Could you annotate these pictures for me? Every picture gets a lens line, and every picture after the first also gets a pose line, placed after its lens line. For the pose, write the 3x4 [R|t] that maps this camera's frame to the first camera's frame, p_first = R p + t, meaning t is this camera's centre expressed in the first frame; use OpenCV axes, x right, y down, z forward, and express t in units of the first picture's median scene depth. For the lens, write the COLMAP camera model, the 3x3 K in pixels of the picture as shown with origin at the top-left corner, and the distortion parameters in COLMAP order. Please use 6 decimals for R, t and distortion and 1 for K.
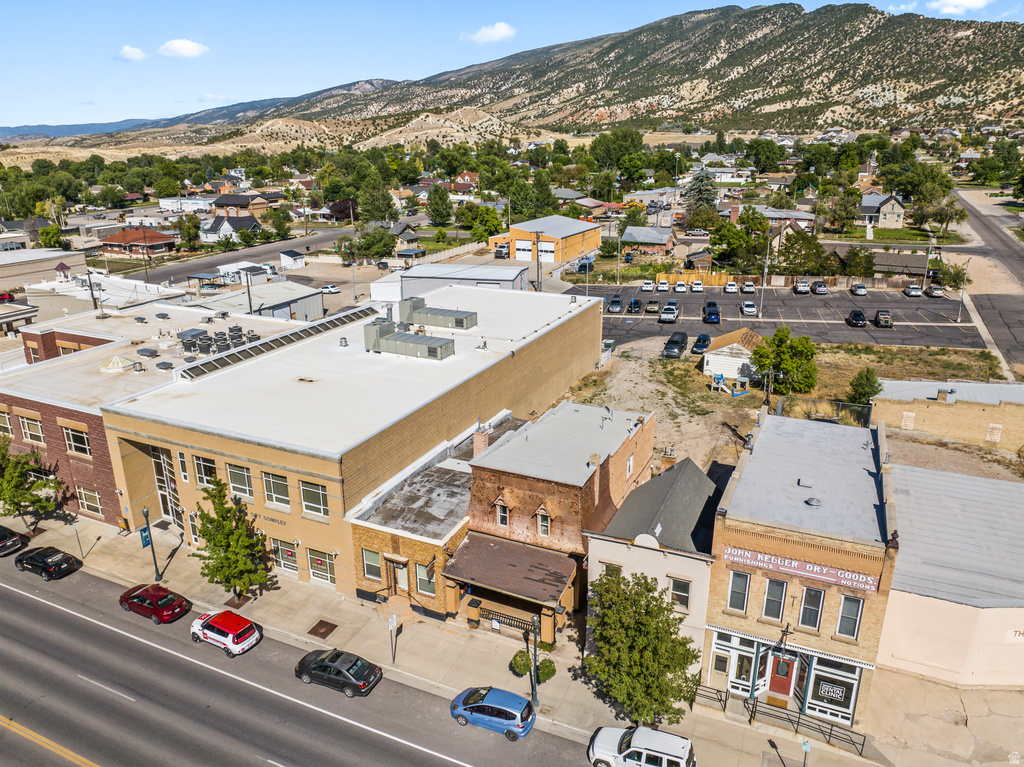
lens RADIAL K [[723.0, 0, 513.5], [0, 723.0, 381.9], [0, 0, 1]] dist [-0.052085, 0.021655]
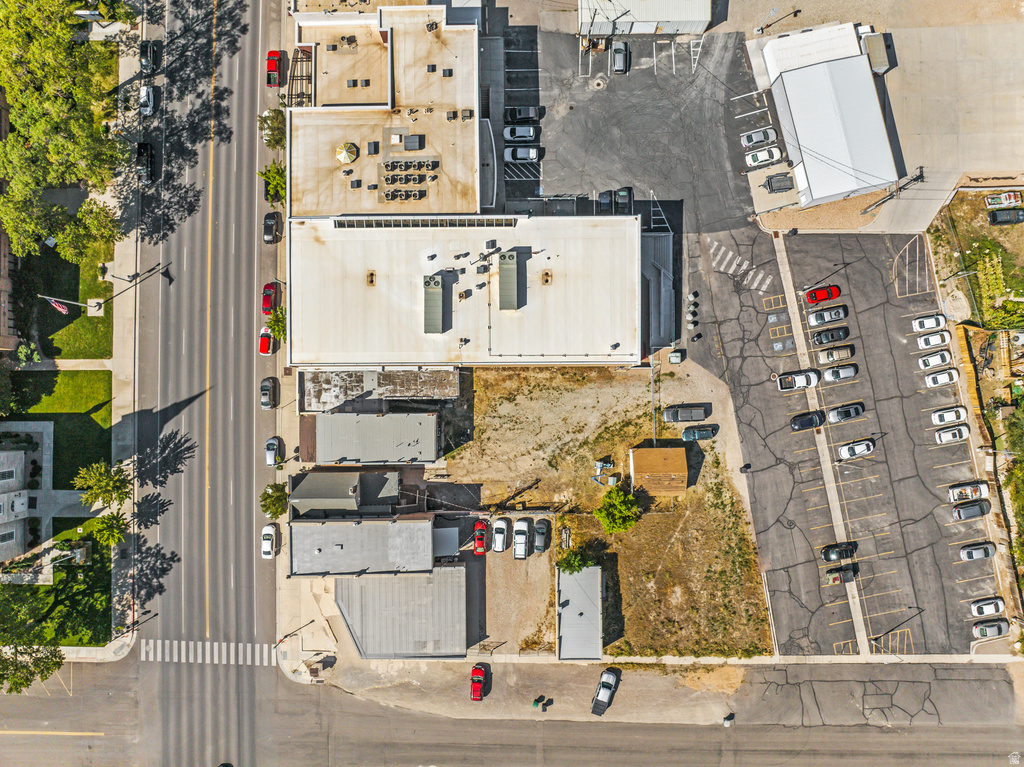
lens RADIAL K [[723.0, 0, 518.3], [0, 723.0, 389.1], [0, 0, 1]] dist [-0.052085, 0.021655]
pose [[0.426502, 0.904463, -0.006631, 0.012821], [-0.281982, 0.139928, 0.949161, -0.182691], [0.859408, -0.402949, 0.314722, 0.067616]]
